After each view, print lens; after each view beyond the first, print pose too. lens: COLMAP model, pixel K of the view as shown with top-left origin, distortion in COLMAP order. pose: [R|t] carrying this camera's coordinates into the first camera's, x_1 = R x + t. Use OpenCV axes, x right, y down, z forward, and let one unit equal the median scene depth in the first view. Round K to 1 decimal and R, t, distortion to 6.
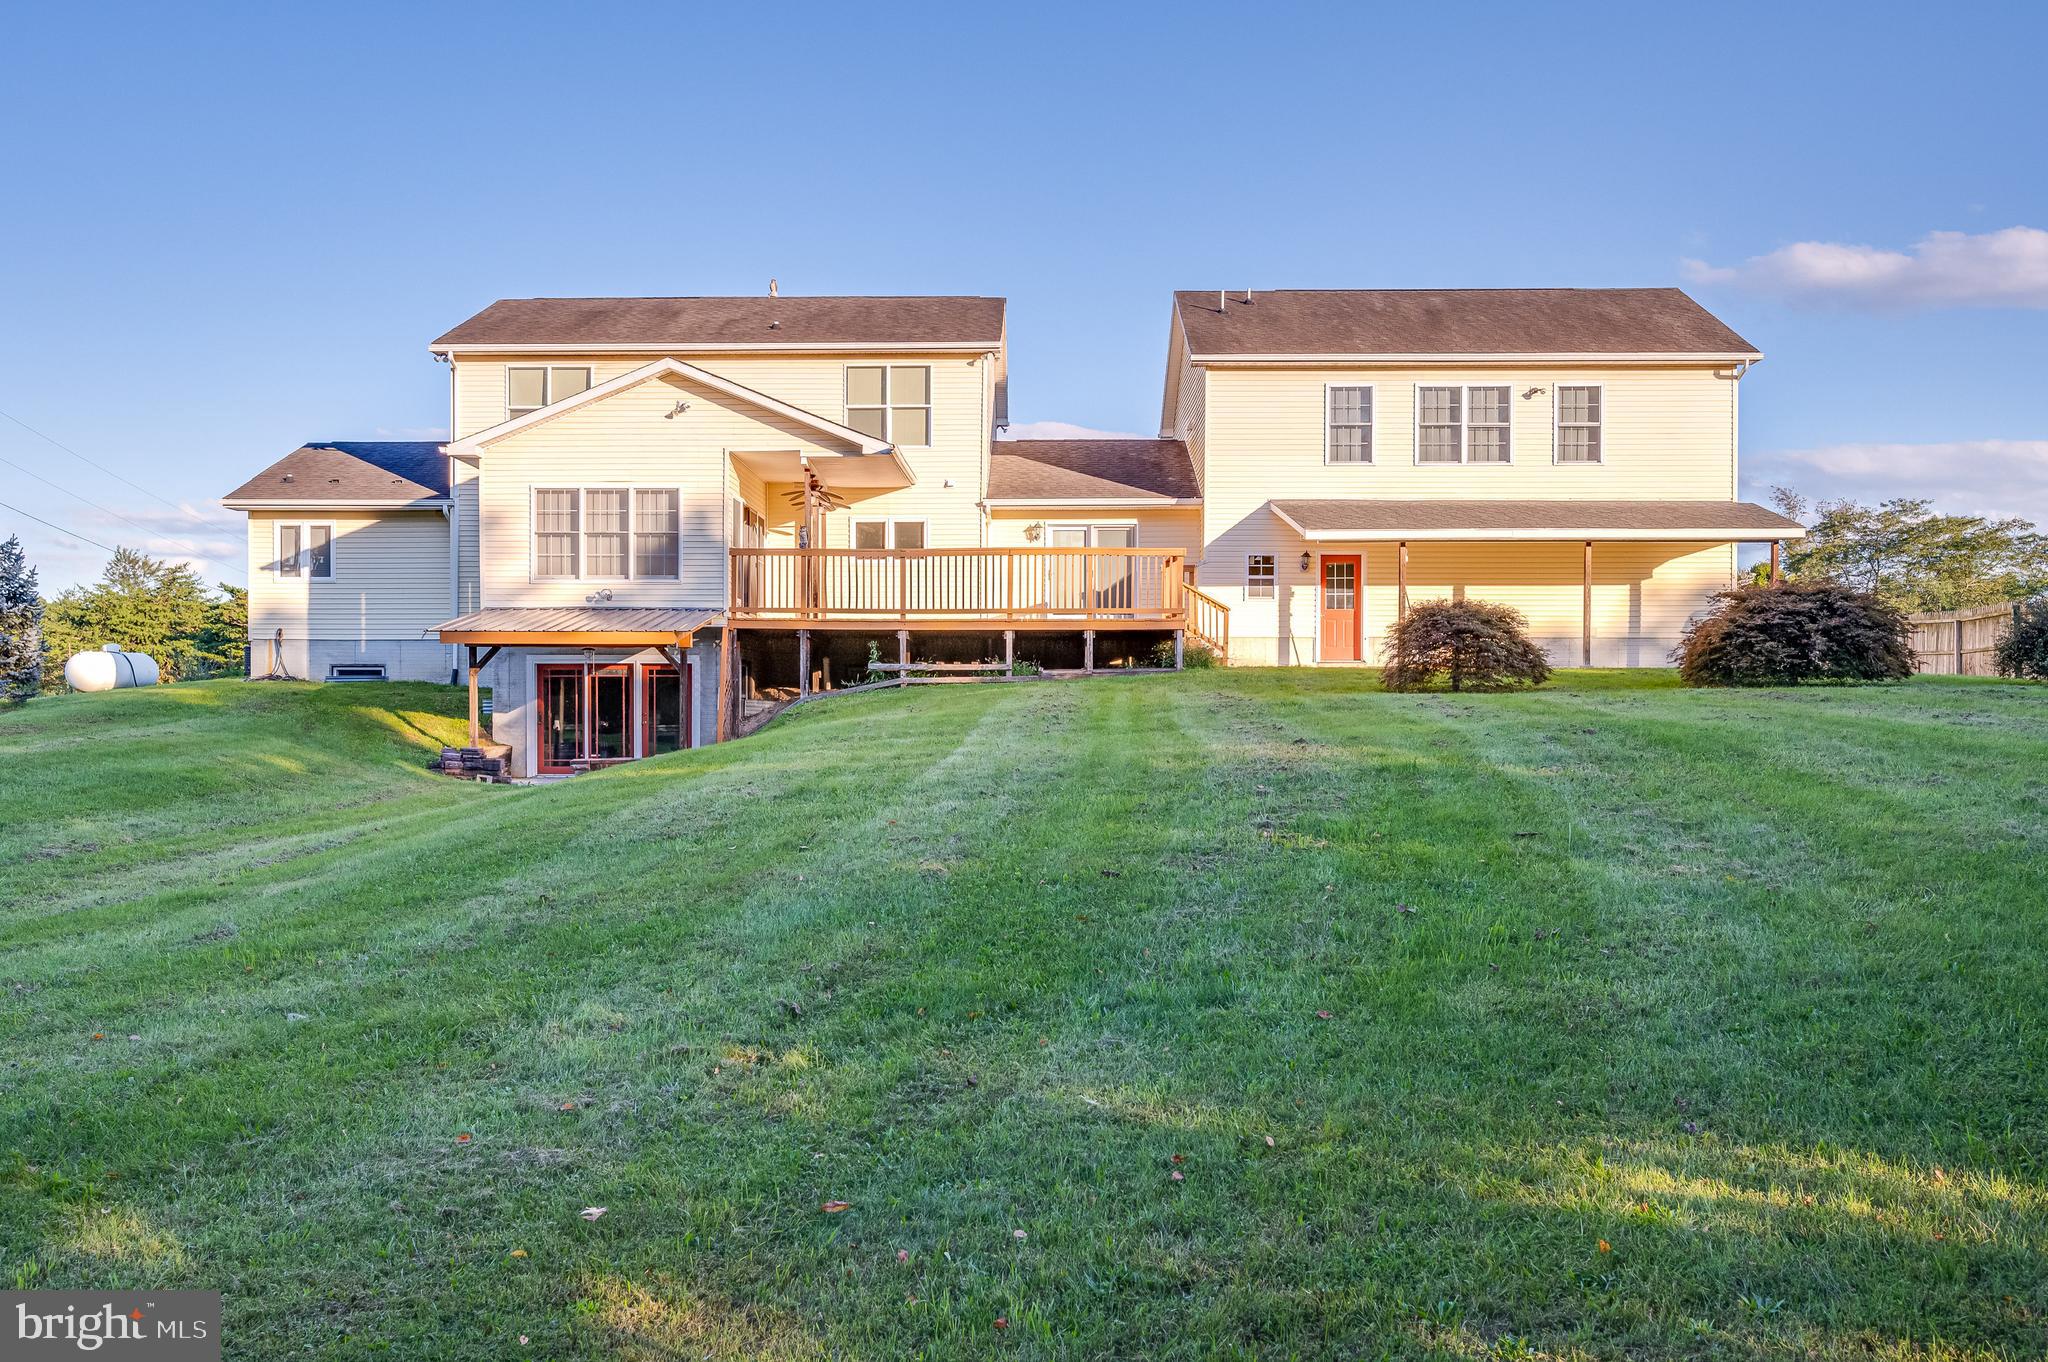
lens RADIAL K [[1080.8, 0, 1028.7], [0, 1080.8, 671.6], [0, 0, 1]] dist [0.000539, 0.000073]
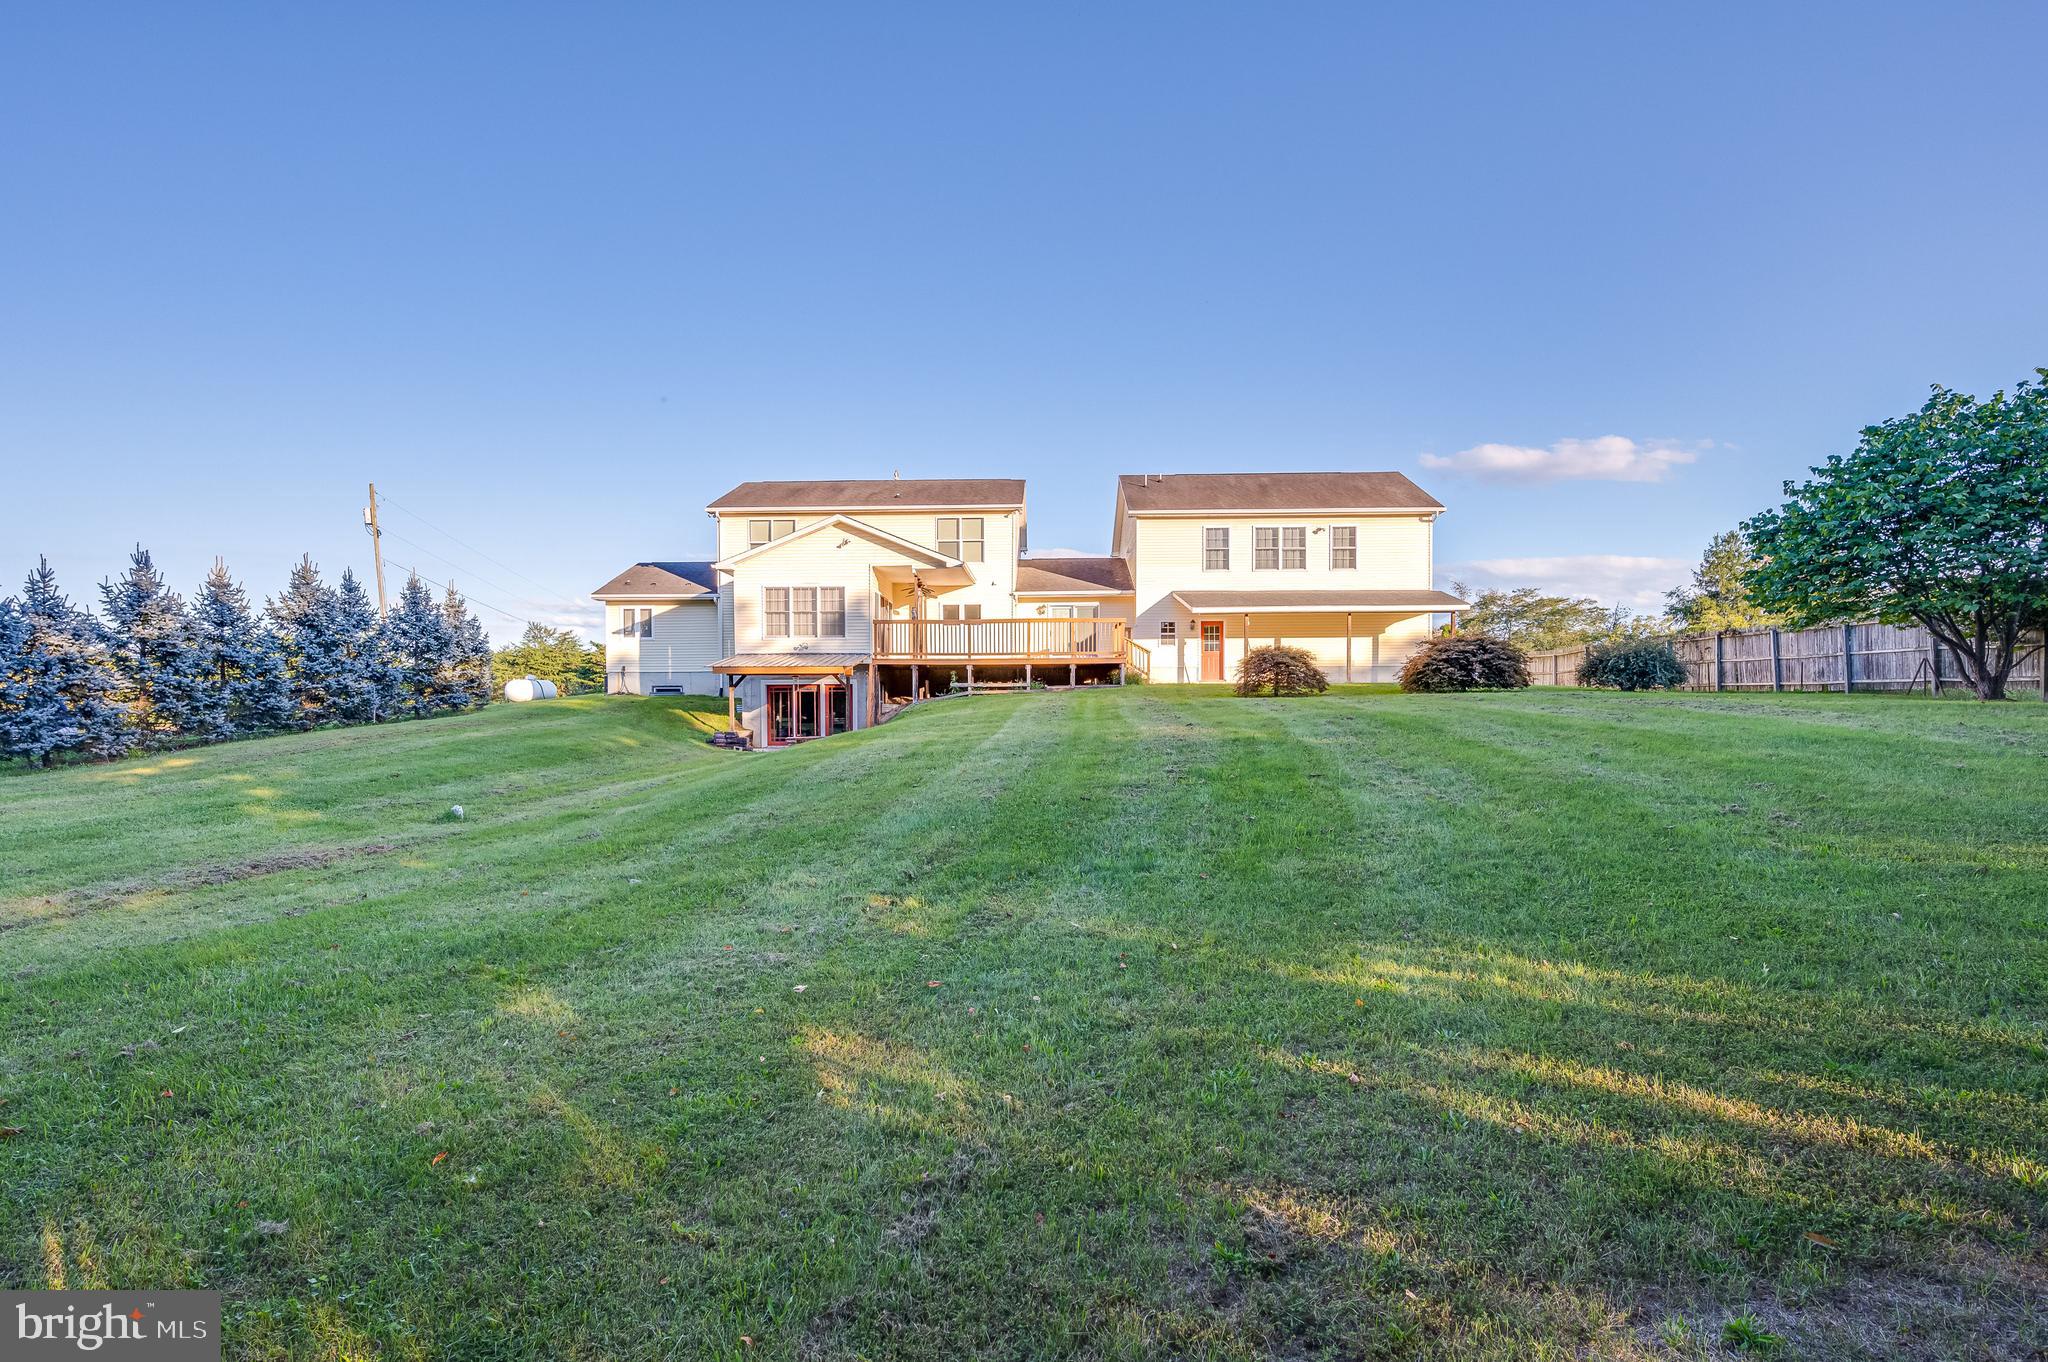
lens RADIAL K [[1080.8, 0, 1022.9], [0, 1080.8, 687.0], [0, 0, 1]] dist [0.000539, 0.000073]
pose [[0.999708, -0.006340, -0.023302, 0.014570], [0.006015, 0.999884, -0.014005, 0.025020], [0.023388, 0.013861, 0.999630, -0.806664]]
